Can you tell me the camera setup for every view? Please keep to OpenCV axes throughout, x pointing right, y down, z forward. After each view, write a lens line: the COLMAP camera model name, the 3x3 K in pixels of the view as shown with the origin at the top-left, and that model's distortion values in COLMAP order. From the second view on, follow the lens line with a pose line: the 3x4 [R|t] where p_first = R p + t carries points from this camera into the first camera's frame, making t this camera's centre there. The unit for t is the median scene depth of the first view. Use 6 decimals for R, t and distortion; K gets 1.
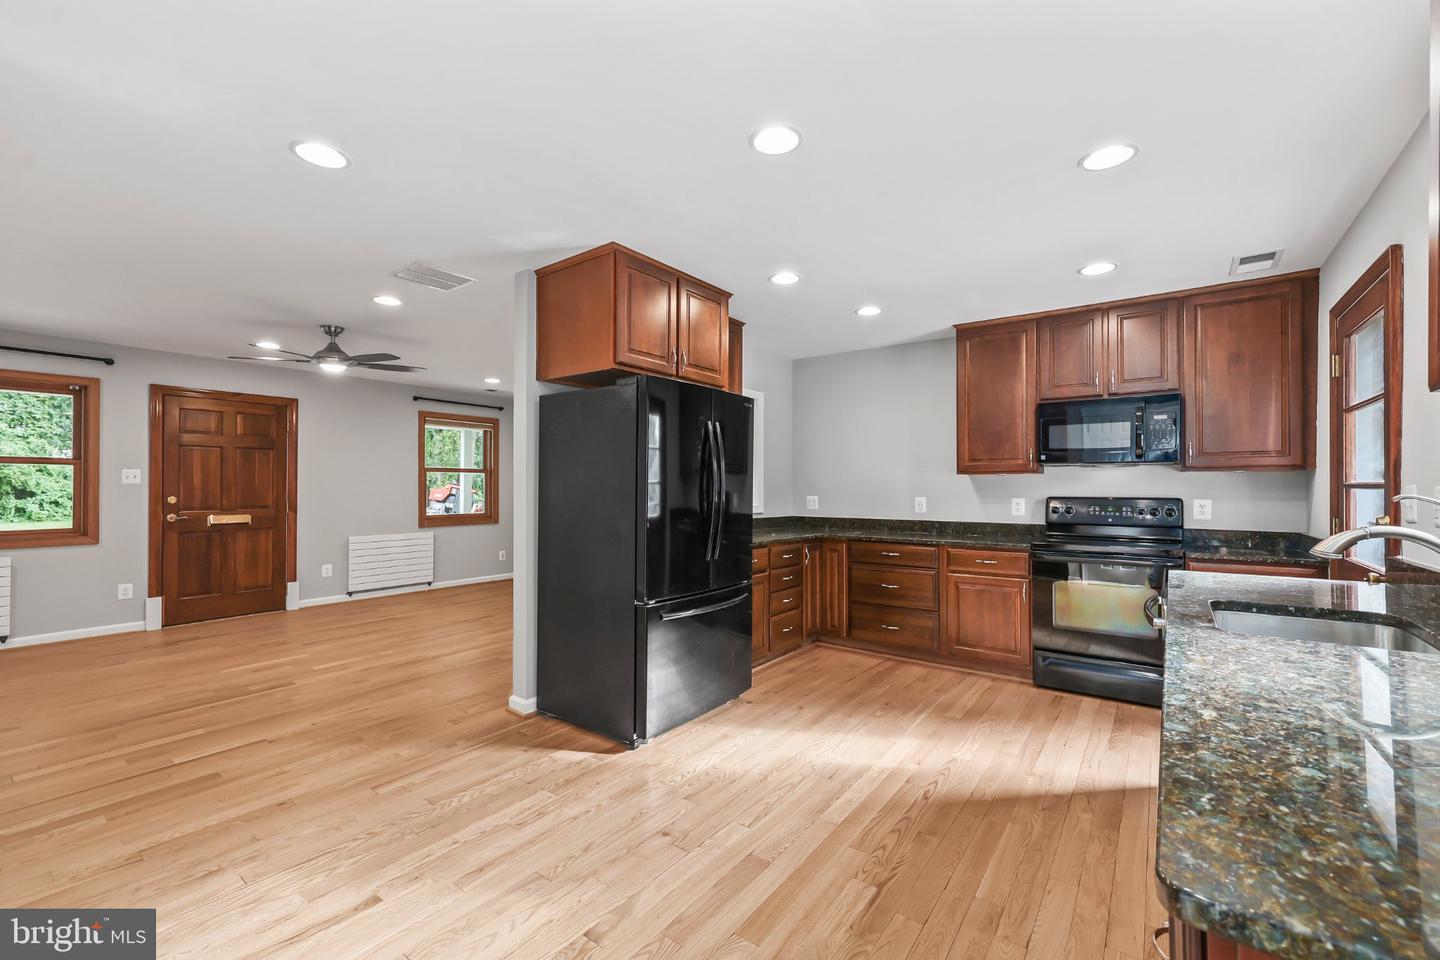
lens RADIAL K [[591.0, 0, 723.5], [0, 591.0, 487.4], [0, 0, 1]] dist [0.002154, 0.000247]
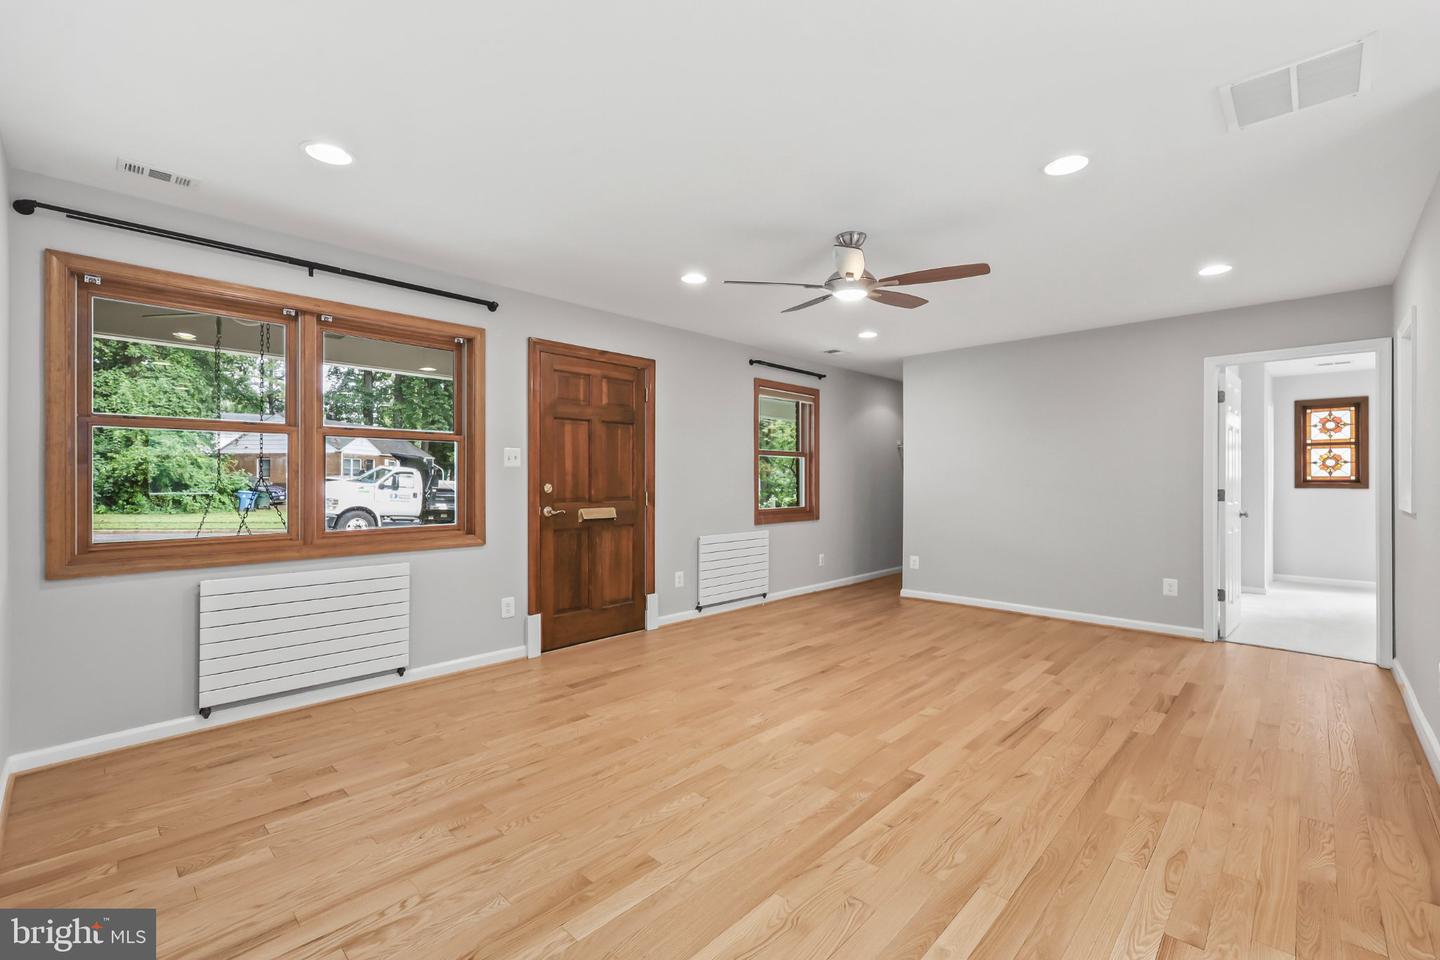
lens RADIAL K [[614.1, 0, 720.0], [0, 614.1, 480.0], [0, 0, 1]] dist [0.004691, 0.000339]
pose [[0.993573, -0.001537, -0.113182, -0.573122], [0.001446, 0.999999, -0.000893, 0.010690], [0.113183, 0.000723, 0.993574, 0.213315]]
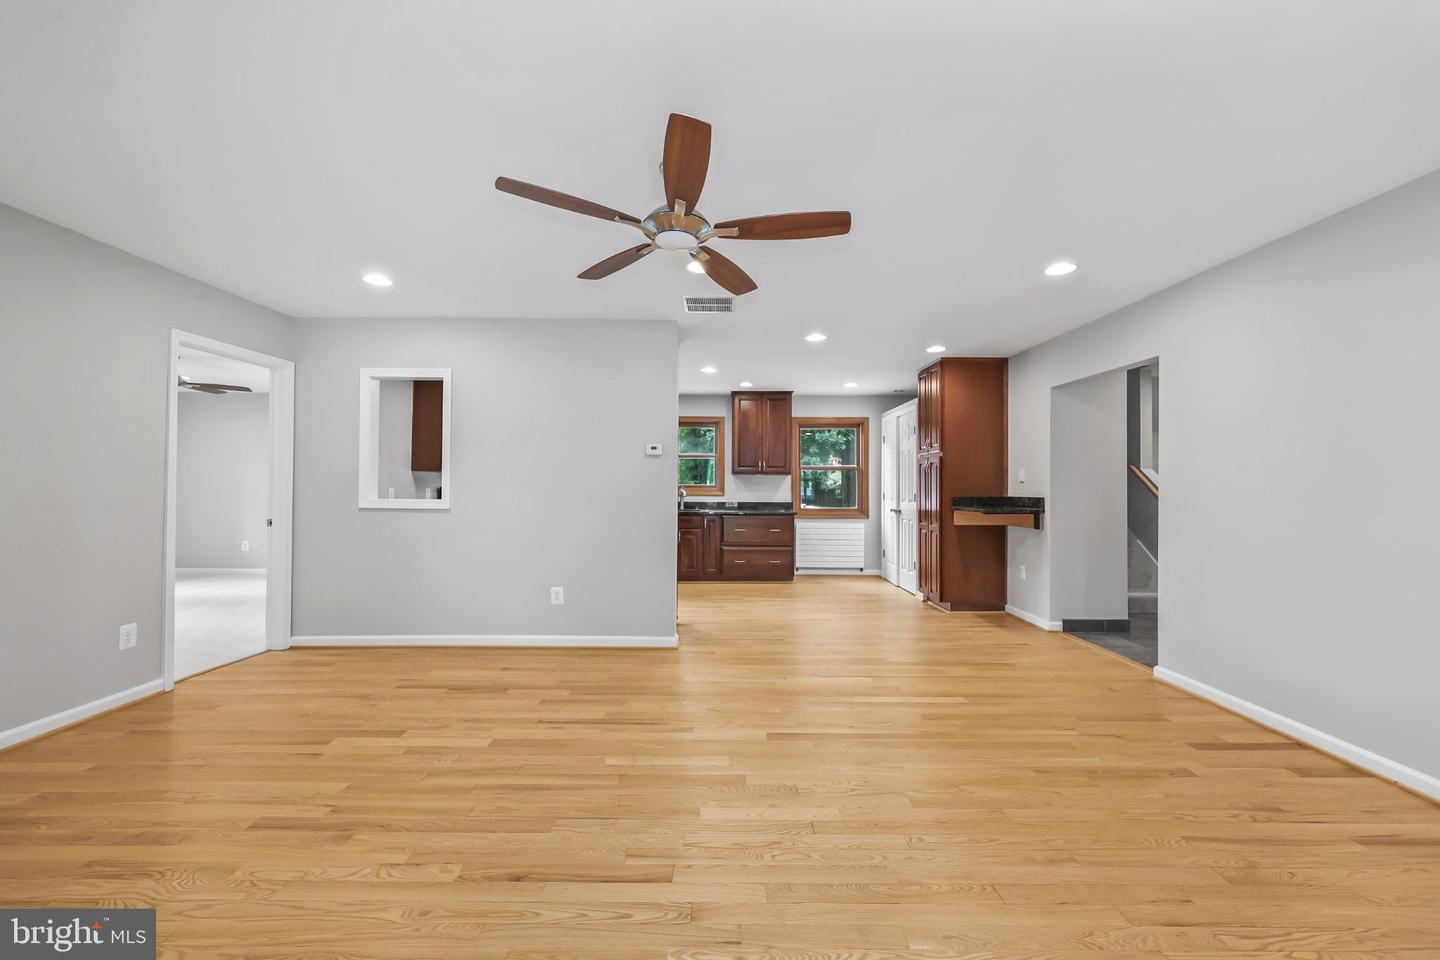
lens RADIAL K [[591.0, 0, 723.5], [0, 591.0, 487.4], [0, 0, 1]] dist [0.002154, 0.000247]
pose [[-0.607564, -0.007441, 0.794235, -0.856398], [-0.006813, 0.999968, 0.004157, 0.007840], [-0.794241, -0.002886, -0.607596, 0.999915]]
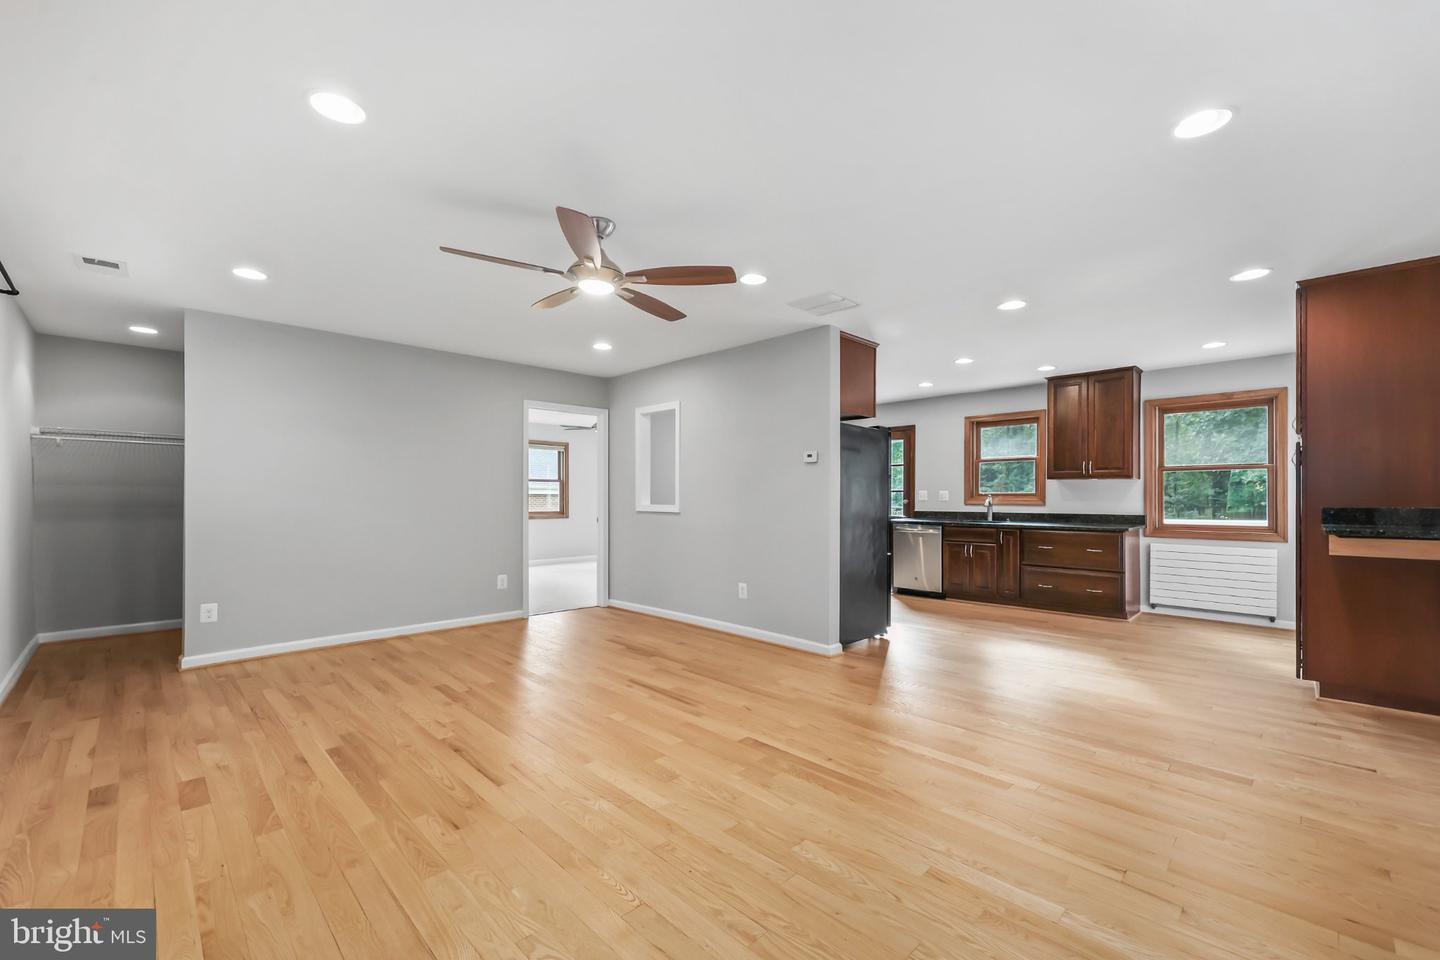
lens RADIAL K [[599.9, 0, 721.6], [0, 599.9, 494.8], [0, 0, 1]] dist [0.000323, 0.000135]
pose [[0.140450, -0.001010, 0.990087, -0.991759], [-0.000118, 0.999999, 0.001037, 0.011379], [-0.990088, -0.000262, 0.140450, 0.612493]]
